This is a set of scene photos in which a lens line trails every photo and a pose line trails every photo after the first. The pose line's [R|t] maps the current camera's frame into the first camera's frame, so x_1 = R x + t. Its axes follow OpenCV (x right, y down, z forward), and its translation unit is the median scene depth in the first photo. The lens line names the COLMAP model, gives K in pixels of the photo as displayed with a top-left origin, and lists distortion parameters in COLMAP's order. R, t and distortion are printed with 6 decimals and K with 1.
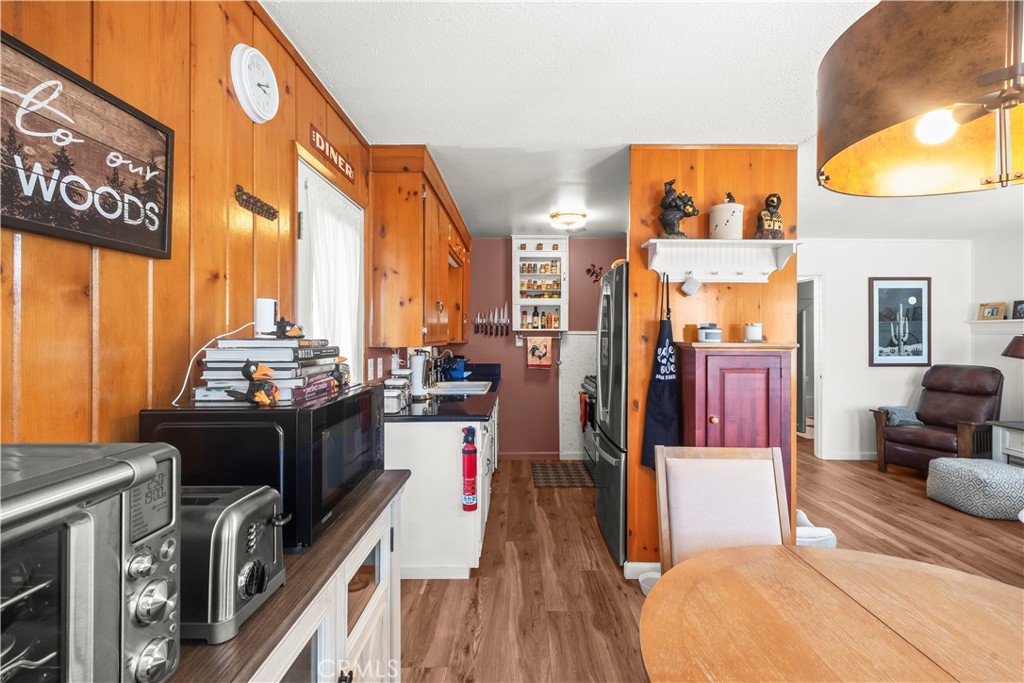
lens RADIAL K [[458.8, 0, 520.1], [0, 458.8, 331.1], [0, 0, 1]] dist [0.007045, -0.005811]
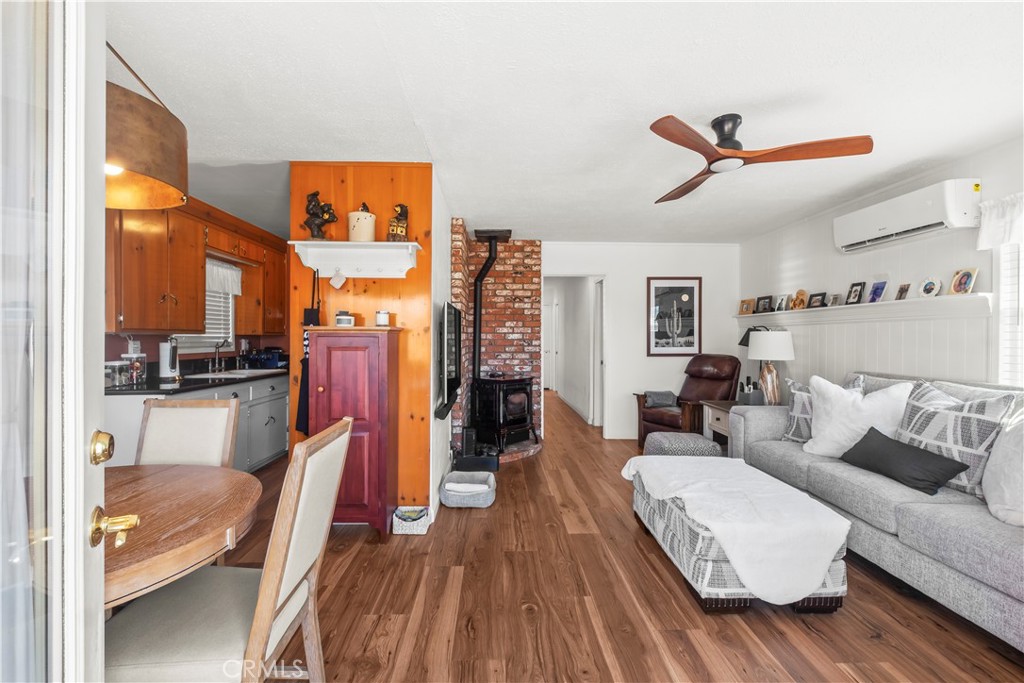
lens RADIAL K [[458.8, 0, 508.0], [0, 458.8, 338.1], [0, 0, 1]] dist [0.007045, -0.005811]
pose [[0.999685, -0.000220, 0.025107, 0.460407], [-0.000084, 0.999927, 0.012107, 0.022085], [-0.025108, -0.012105, 0.999611, -0.122624]]
